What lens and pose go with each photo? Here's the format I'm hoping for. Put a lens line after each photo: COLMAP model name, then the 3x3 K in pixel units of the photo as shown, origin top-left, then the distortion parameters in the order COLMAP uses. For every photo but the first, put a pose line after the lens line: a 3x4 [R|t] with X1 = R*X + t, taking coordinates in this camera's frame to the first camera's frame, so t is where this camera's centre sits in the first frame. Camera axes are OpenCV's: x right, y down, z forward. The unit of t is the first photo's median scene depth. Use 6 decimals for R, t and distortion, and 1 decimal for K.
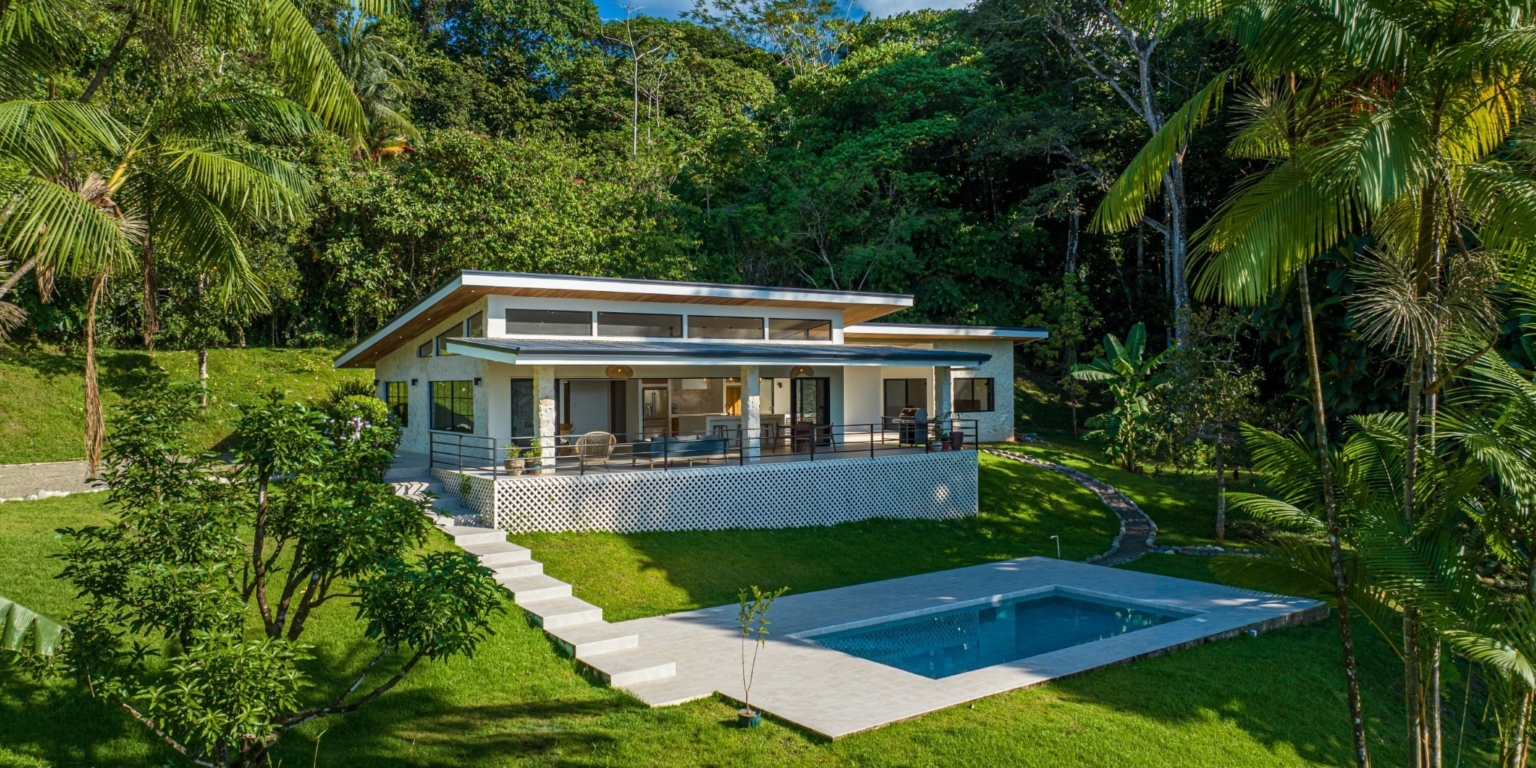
lens RADIAL K [[1090.9, 0, 759.0], [0, 1090.9, 380.4], [0, 0, 1]] dist [-0.037327, 0.001520]
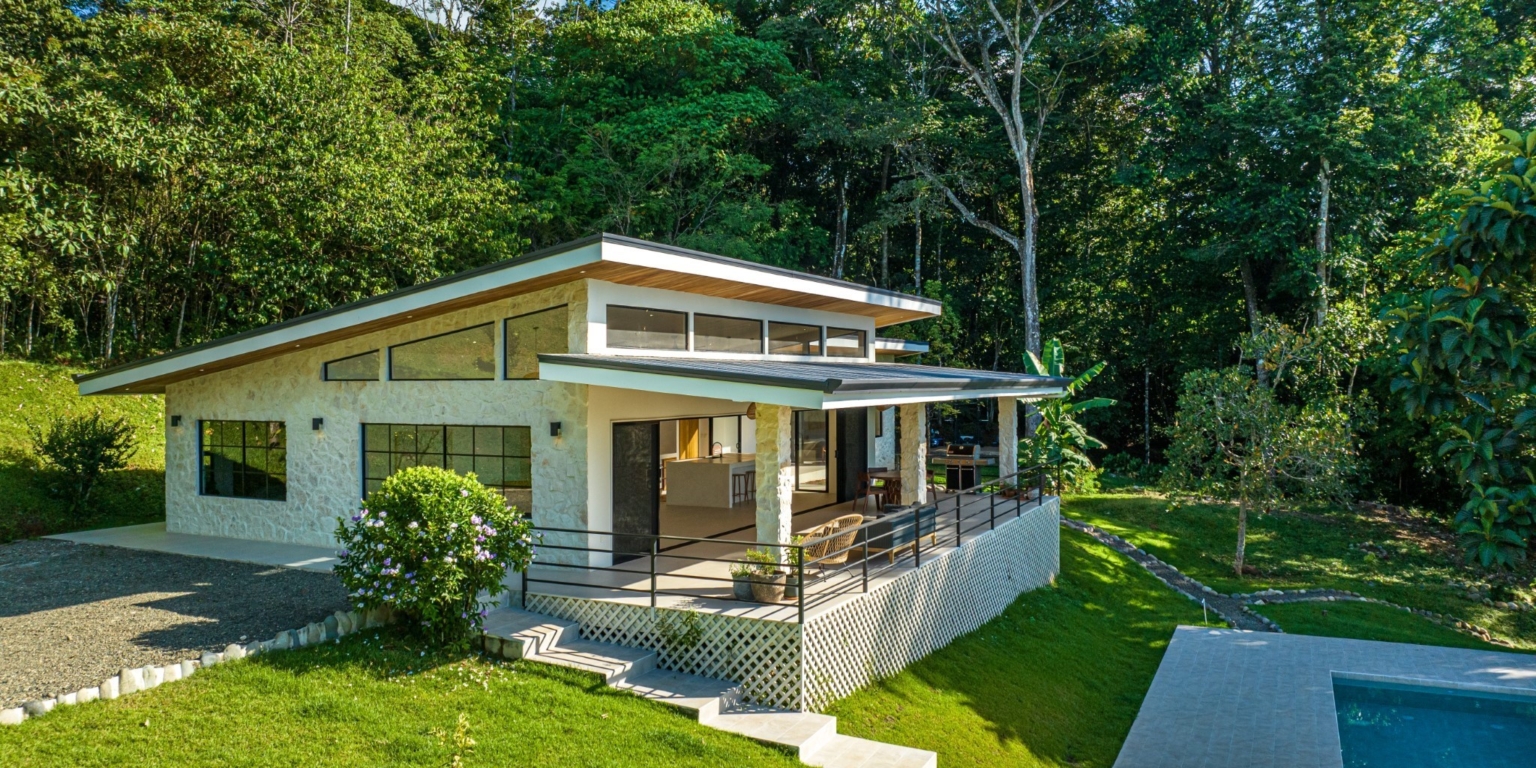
lens RADIAL K [[1090.9, 0, 772.9], [0, 1090.9, 369.4], [0, 0, 1]] dist [-0.037327, 0.001520]
pose [[0.881111, 0.006354, 0.472867, -0.409755], [-0.001695, 0.999946, -0.010279, -0.023898], [-0.472907, 0.008255, 0.881074, 0.415897]]
